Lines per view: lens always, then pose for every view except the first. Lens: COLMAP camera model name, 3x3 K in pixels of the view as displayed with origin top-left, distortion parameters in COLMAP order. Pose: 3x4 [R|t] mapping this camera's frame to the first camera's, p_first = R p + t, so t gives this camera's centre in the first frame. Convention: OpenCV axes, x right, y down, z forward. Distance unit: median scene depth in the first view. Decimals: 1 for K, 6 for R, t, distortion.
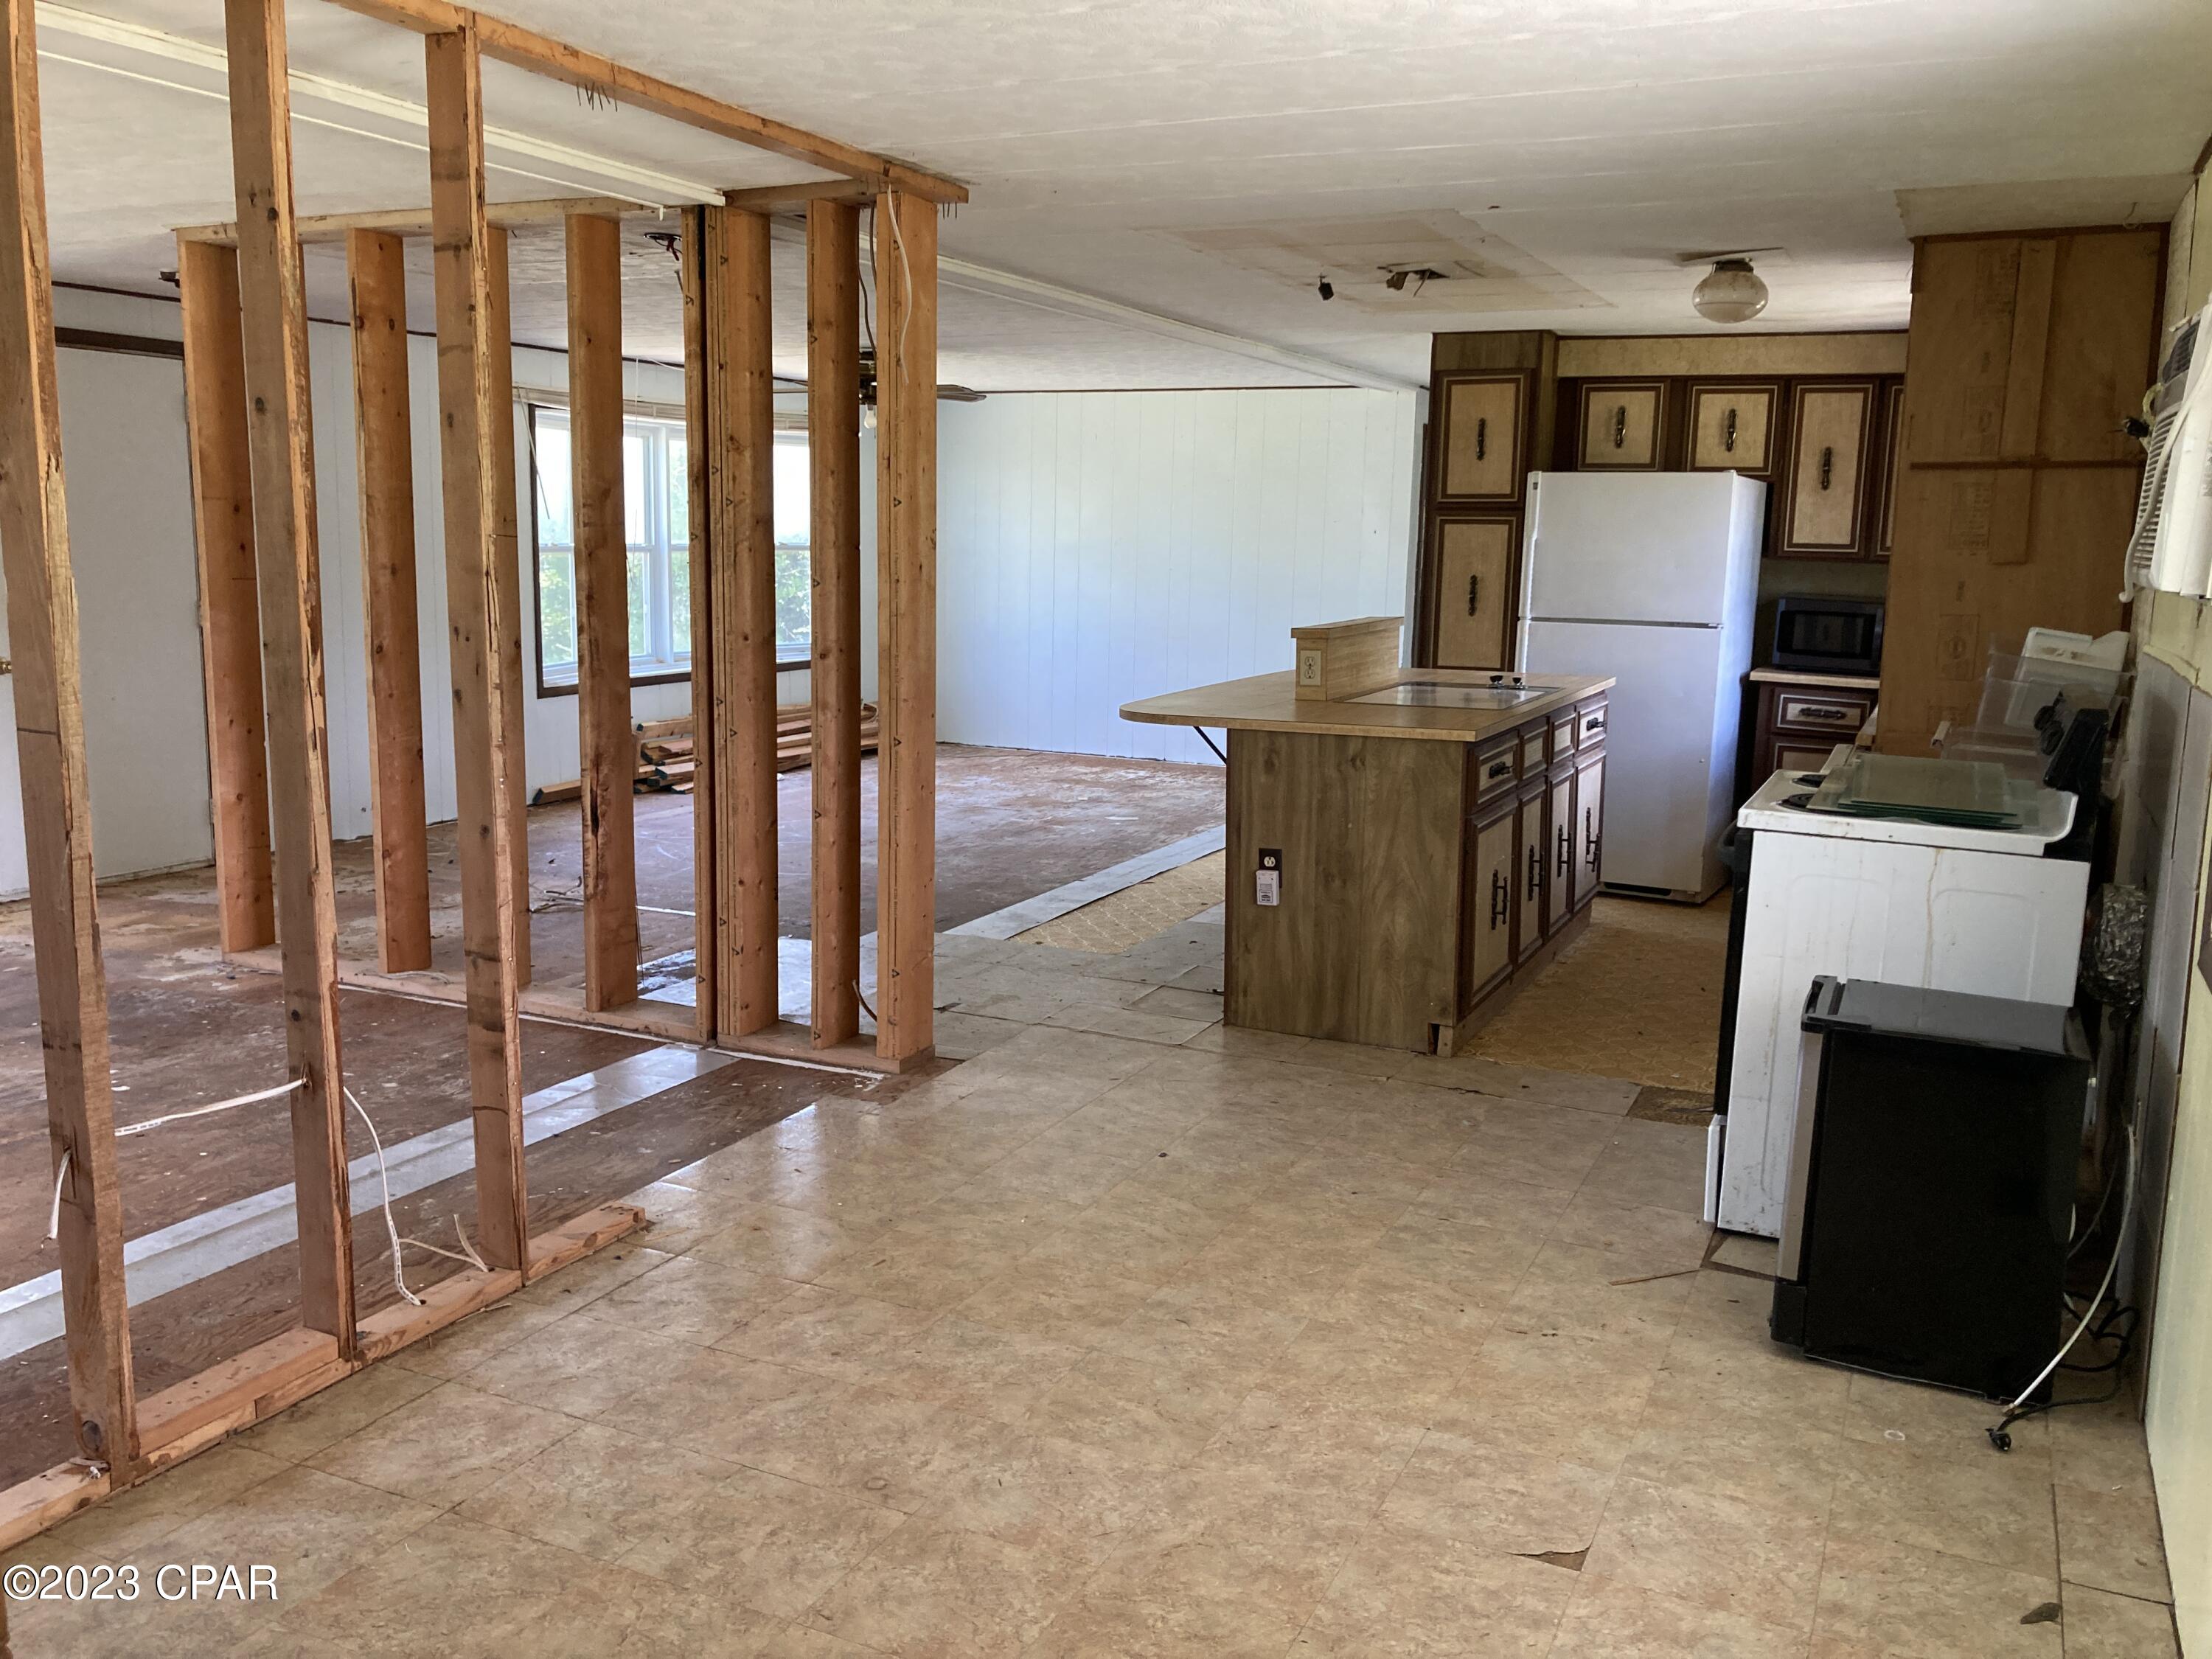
lens RADIAL K [[1805.3, 0, 1113.2], [0, 1805.3, 827.0], [0, 0, 1]] dist [0.042500, -0.049749]
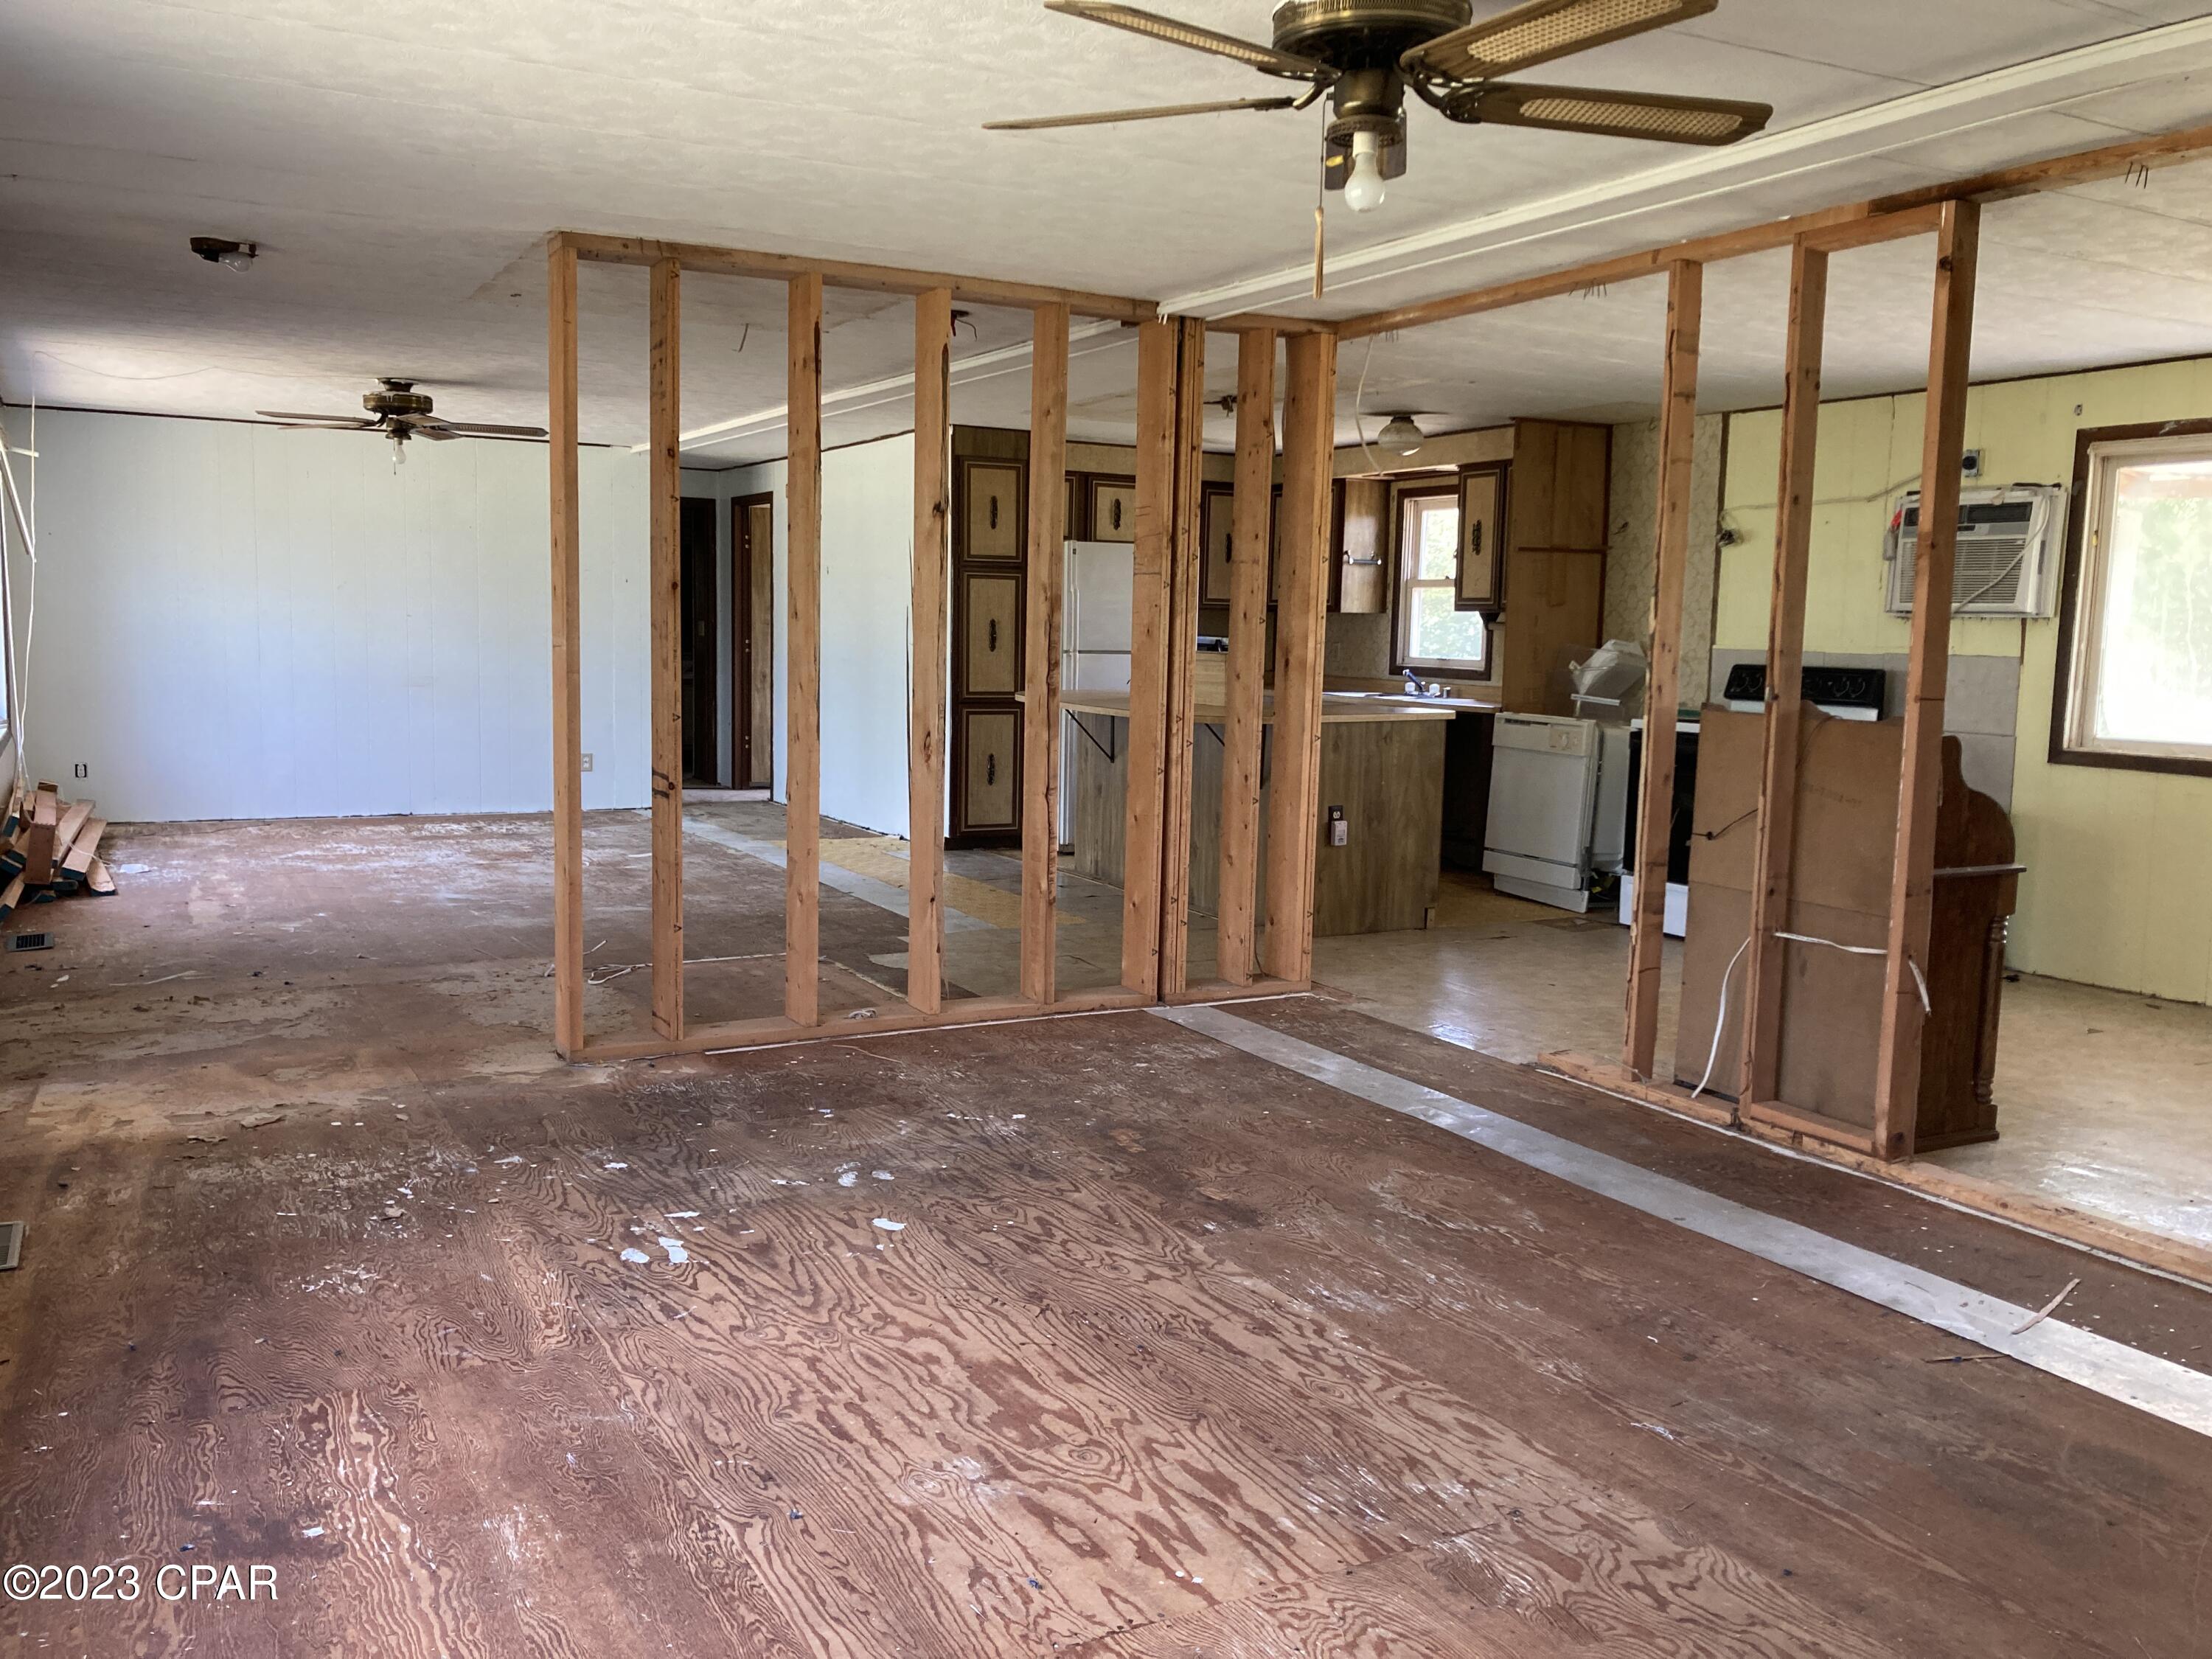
lens RADIAL K [[1805.3, 0, 1107.1], [0, 1805.3, 829.2], [0, 0, 1]] dist [0.042500, -0.049749]
pose [[0.583263, -0.099881, 0.806119, -0.839312], [0.124644, 0.991663, 0.032684, -0.027555], [-0.802663, 0.081415, 0.590850, 0.221299]]
